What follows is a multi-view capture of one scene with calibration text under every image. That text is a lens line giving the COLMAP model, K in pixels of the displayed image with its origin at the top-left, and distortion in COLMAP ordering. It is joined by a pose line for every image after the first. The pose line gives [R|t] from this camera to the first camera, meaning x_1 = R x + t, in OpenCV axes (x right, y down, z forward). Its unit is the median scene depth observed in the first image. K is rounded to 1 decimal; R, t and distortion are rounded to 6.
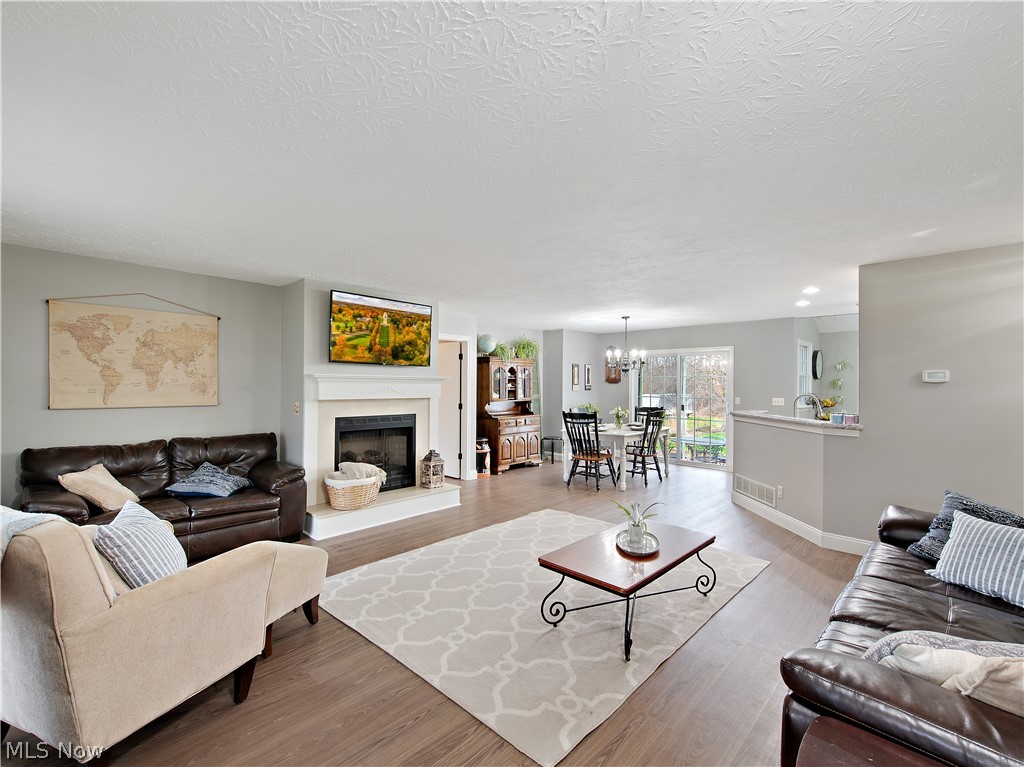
lens RADIAL K [[461.1, 0, 493.3], [0, 461.1, 389.9], [0, 0, 1]] dist [0.023819, -0.005616]
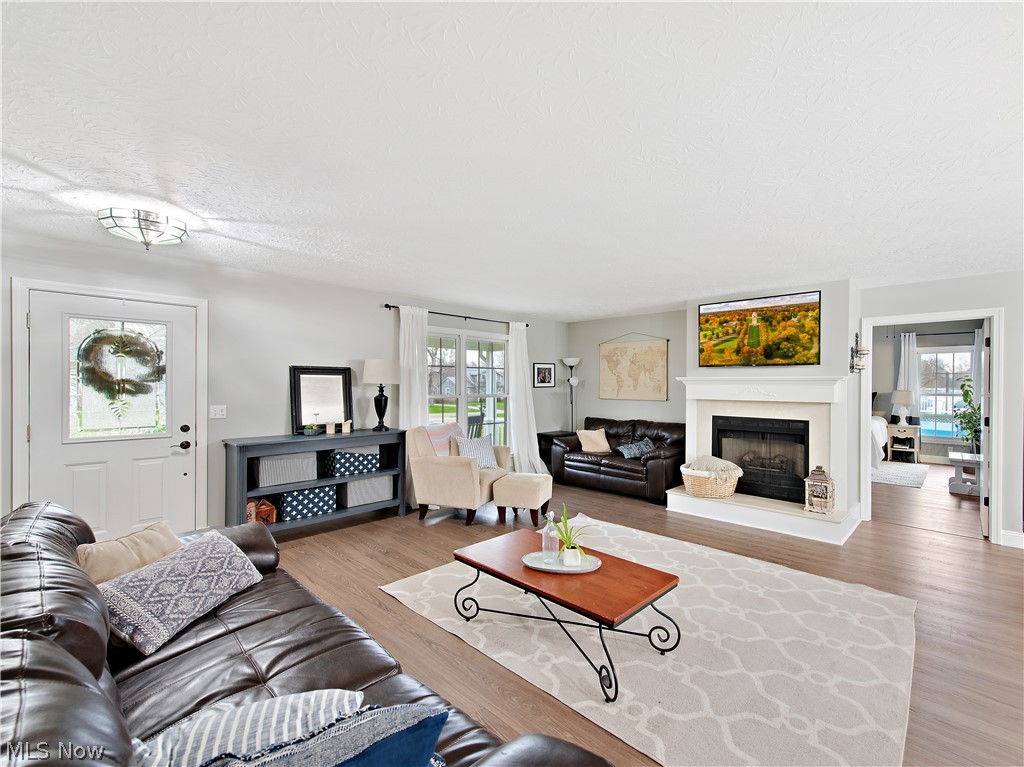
lens RADIAL K [[461.1, 0, 559.9], [0, 461.1, 385.0], [0, 0, 1]] dist [0.023819, -0.005616]
pose [[0.046917, -0.008616, -0.998862, 0.728173], [-0.017803, 0.999797, -0.009460, 0.002355], [0.998740, 0.018226, 0.046754, 0.557559]]
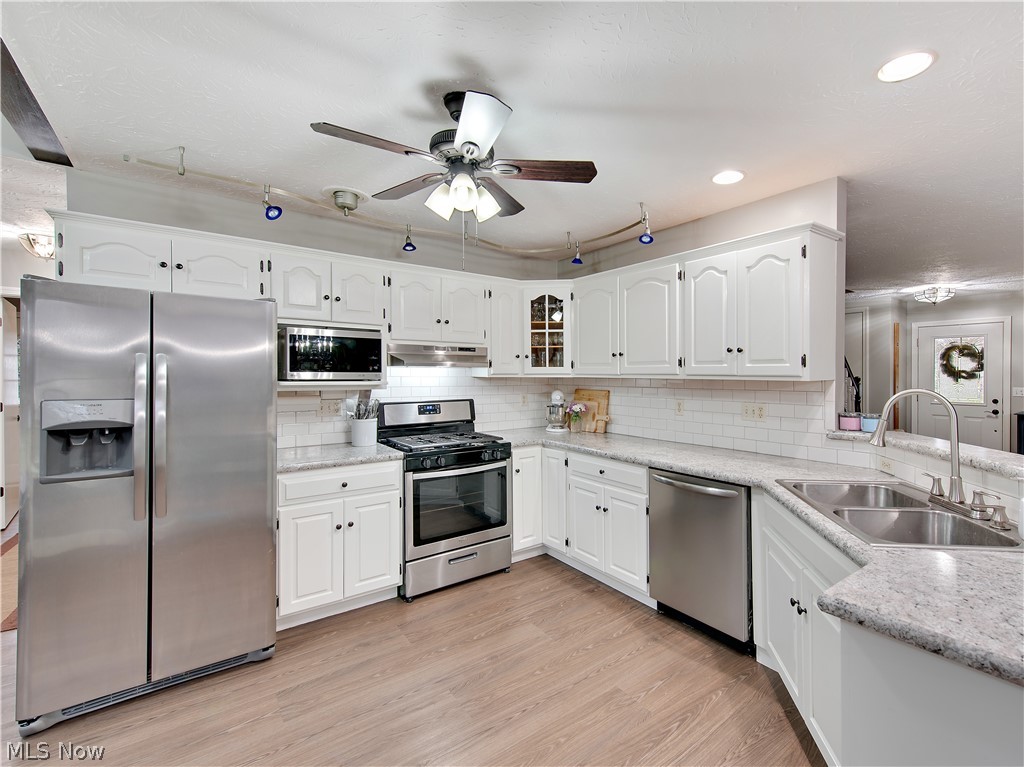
lens RADIAL K [[461.1, 0, 569.3], [0, 461.1, 376.6], [0, 0, 1]] dist [0.023819, -0.005616]
pose [[-0.993119, -0.006662, 0.116917, 0.880841], [-0.004279, 0.999778, 0.020623, -0.006190], [-0.117029, 0.019980, -0.992928, 1.347183]]
